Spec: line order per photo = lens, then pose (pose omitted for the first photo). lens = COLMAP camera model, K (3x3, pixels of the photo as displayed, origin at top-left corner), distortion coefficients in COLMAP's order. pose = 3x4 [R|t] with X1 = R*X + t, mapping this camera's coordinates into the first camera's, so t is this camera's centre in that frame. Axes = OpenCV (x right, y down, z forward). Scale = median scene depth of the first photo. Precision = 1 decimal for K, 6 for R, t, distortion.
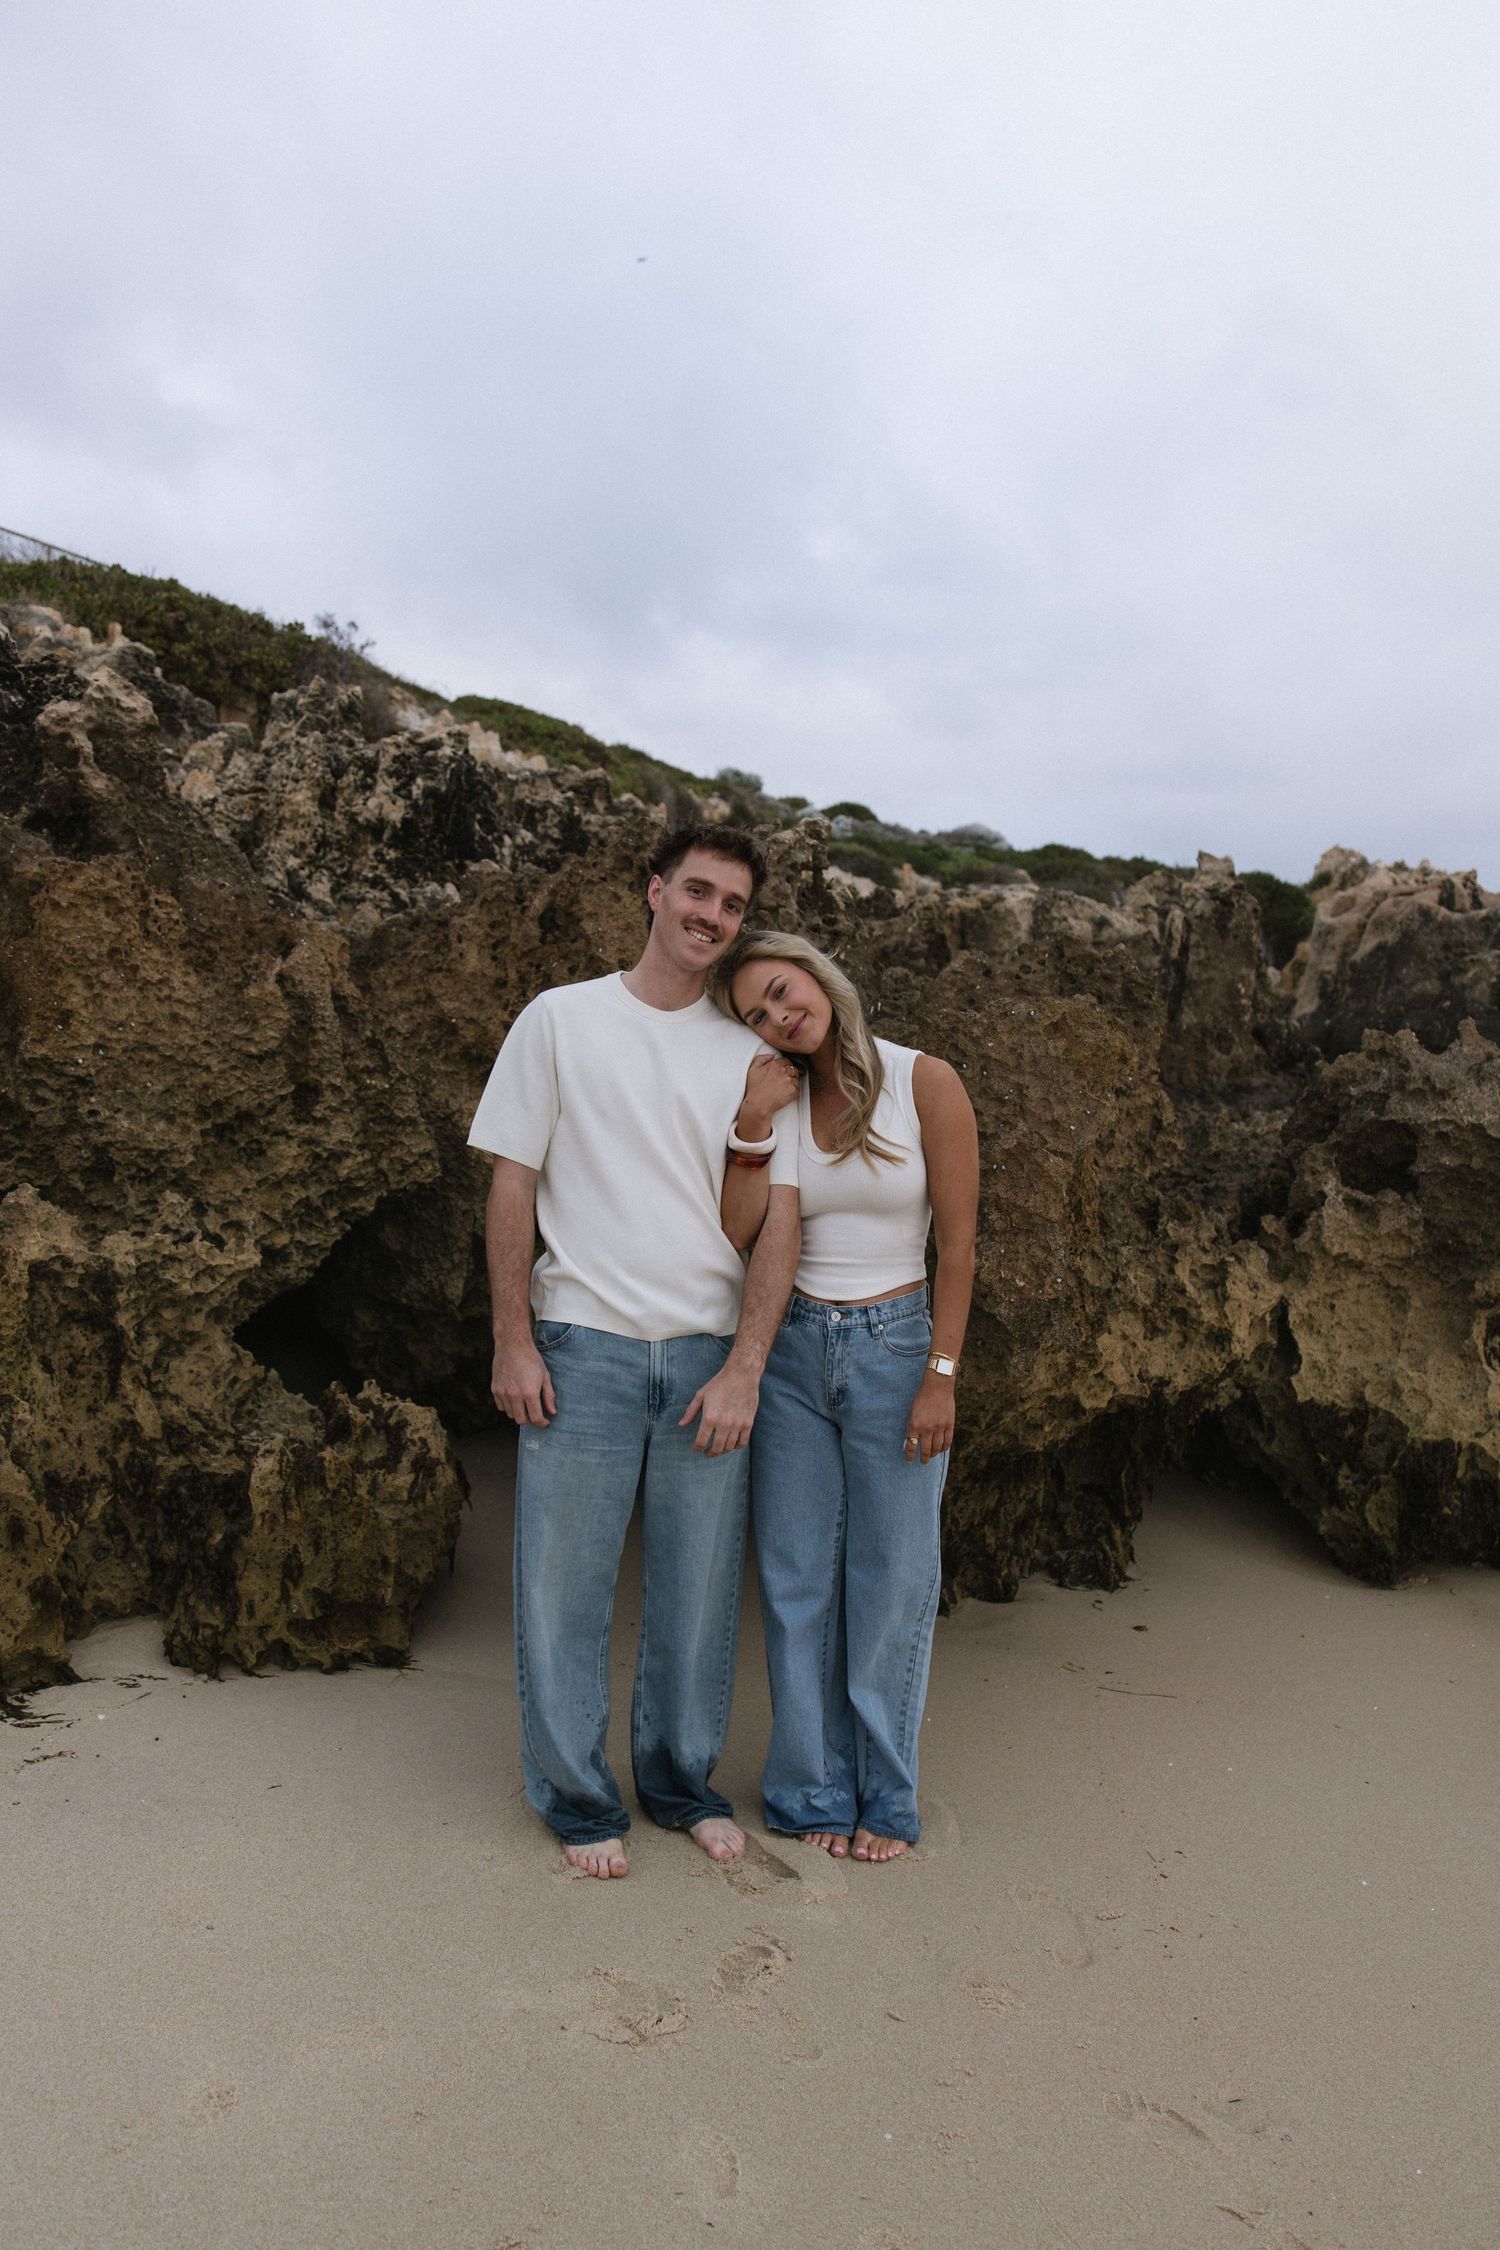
lens RADIAL K [[1775.5, 0, 750.0], [0, 1775.5, 1125.0], [0, 0, 1]] dist [-0.006205, -0.003291]
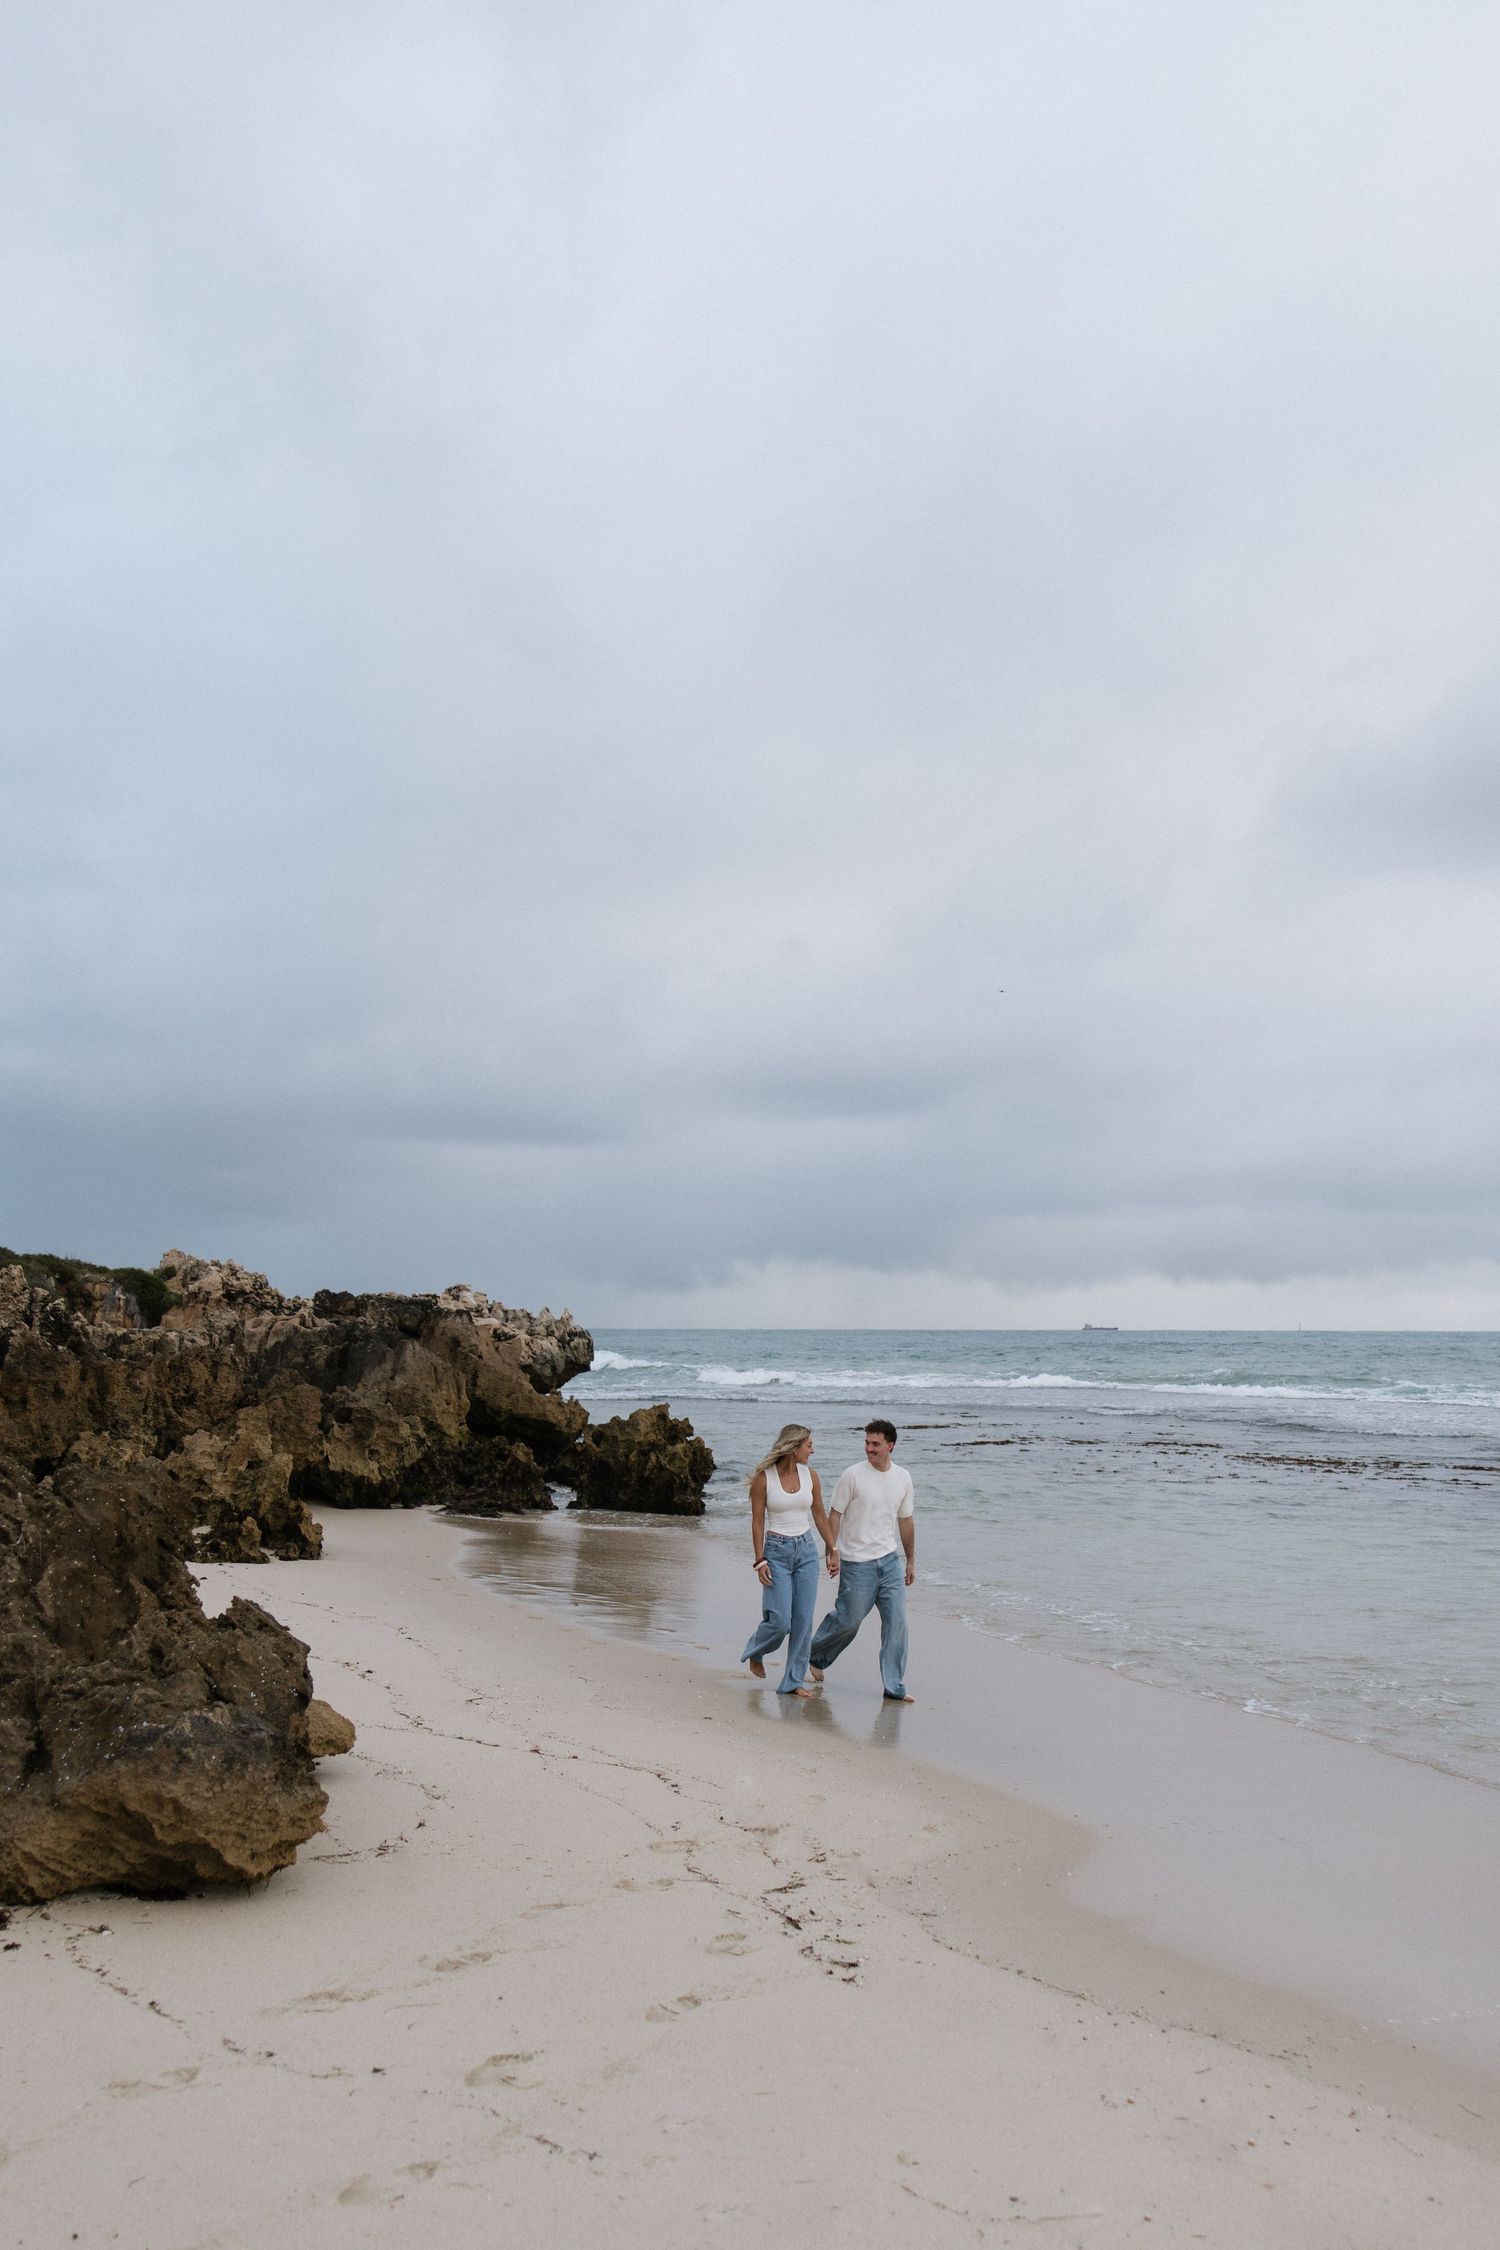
lens RADIAL K [[2116.9, 0, 751.1], [0, 2116.9, 1295.5], [0, 0, 1]] dist [0.080797, -0.001416]
pose [[0.783828, -0.000219, 0.620977, -2.314151], [0.046723, 0.997186, -0.058625, 0.083323], [-0.619217, 0.074966, 0.781633, -4.103454]]
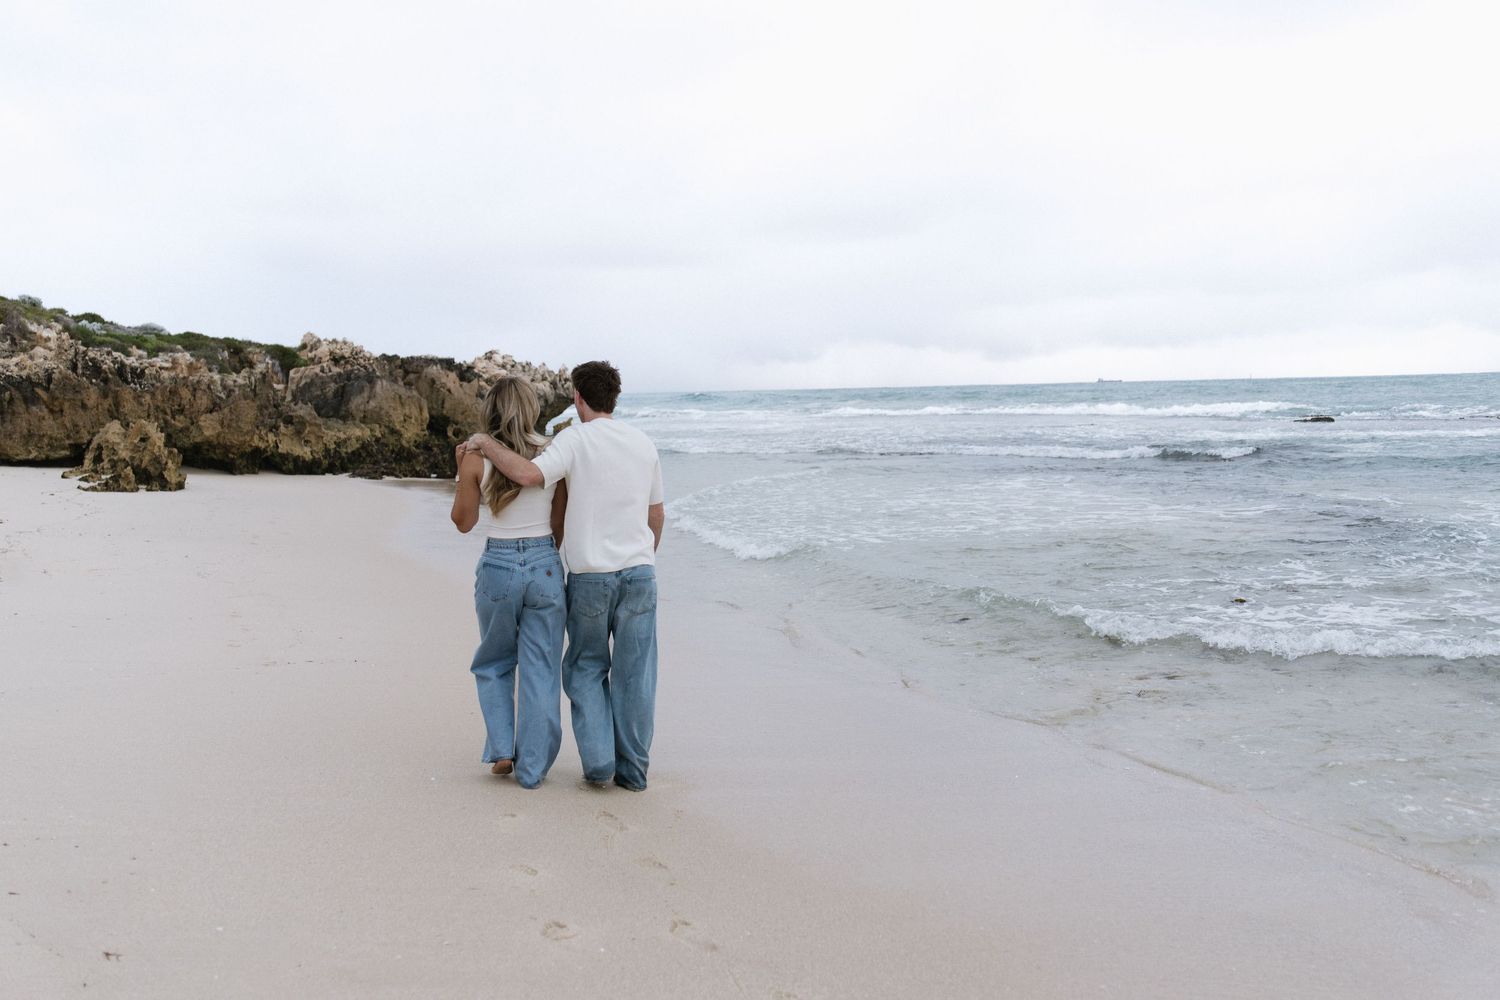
lens RADIAL K [[1428.0, 0, 750.0], [0, 1428.0, 500.0], [0, 0, 1]] dist [0.013735, -0.015546]
pose [[0.834793, -0.073254, 0.545670, -1.425337], [0.068860, 0.997218, 0.028526, 0.338890], [-0.546241, 0.013762, 0.837515, -5.464323]]
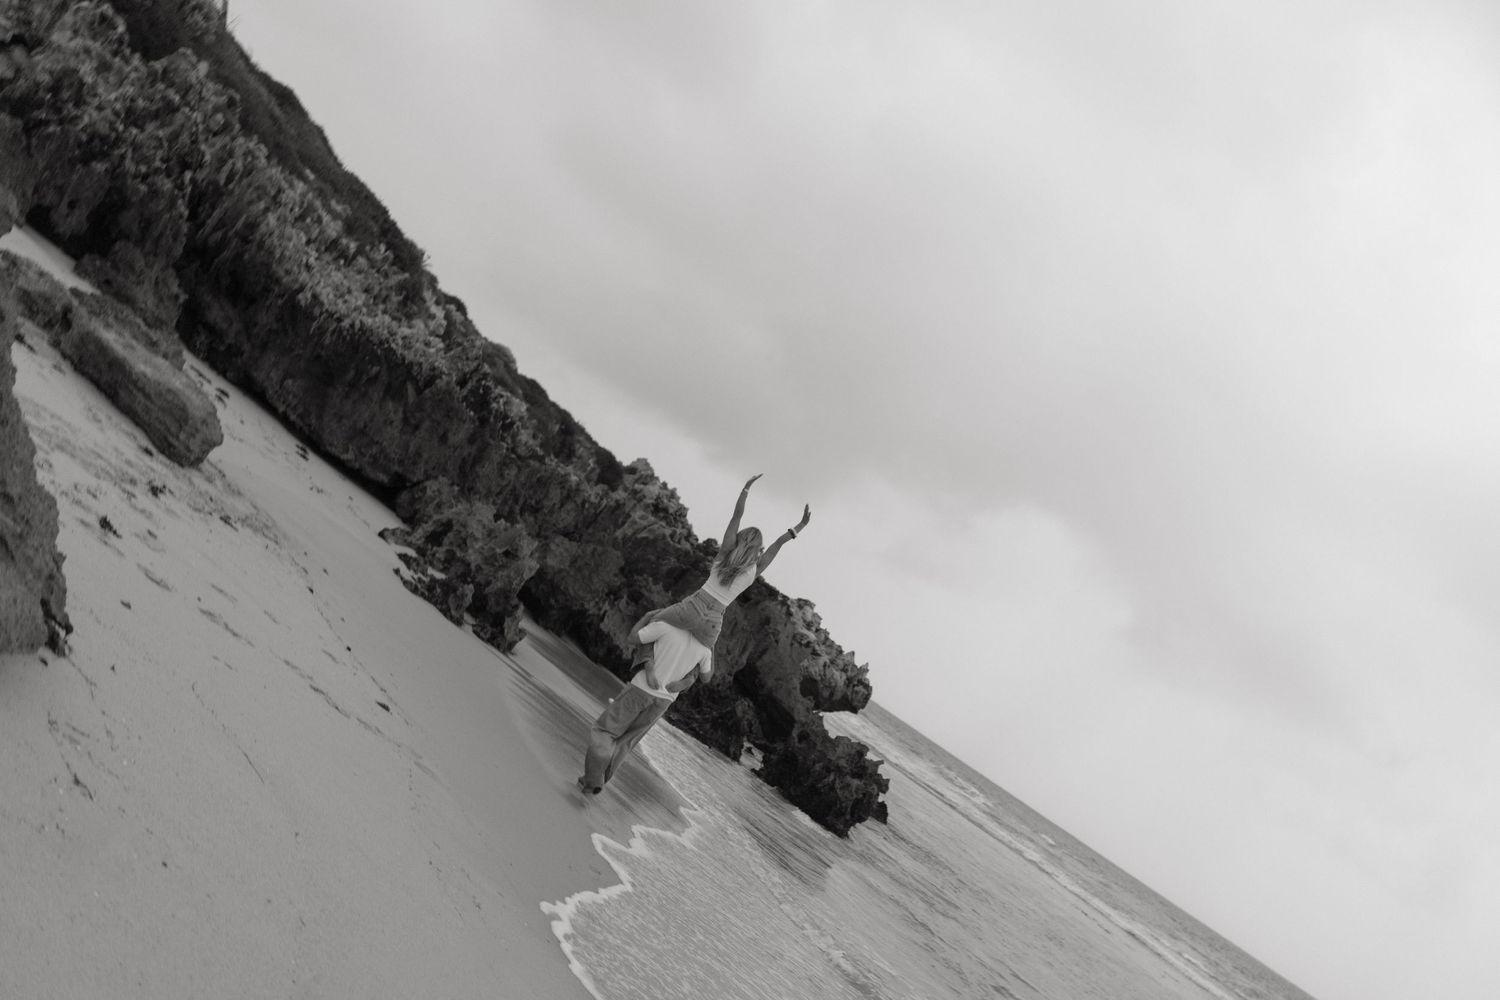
lens RADIAL K [[1511.9, 0, 770.3], [0, 1511.9, 498.6], [0, 0, 1]] dist [-0.014916, -0.006549]
pose [[0.737387, 0.524444, 0.425697, -1.542038], [-0.525981, 0.841222, -0.125259, 0.136090], [-0.423797, -0.131544, 0.896154, -3.445355]]
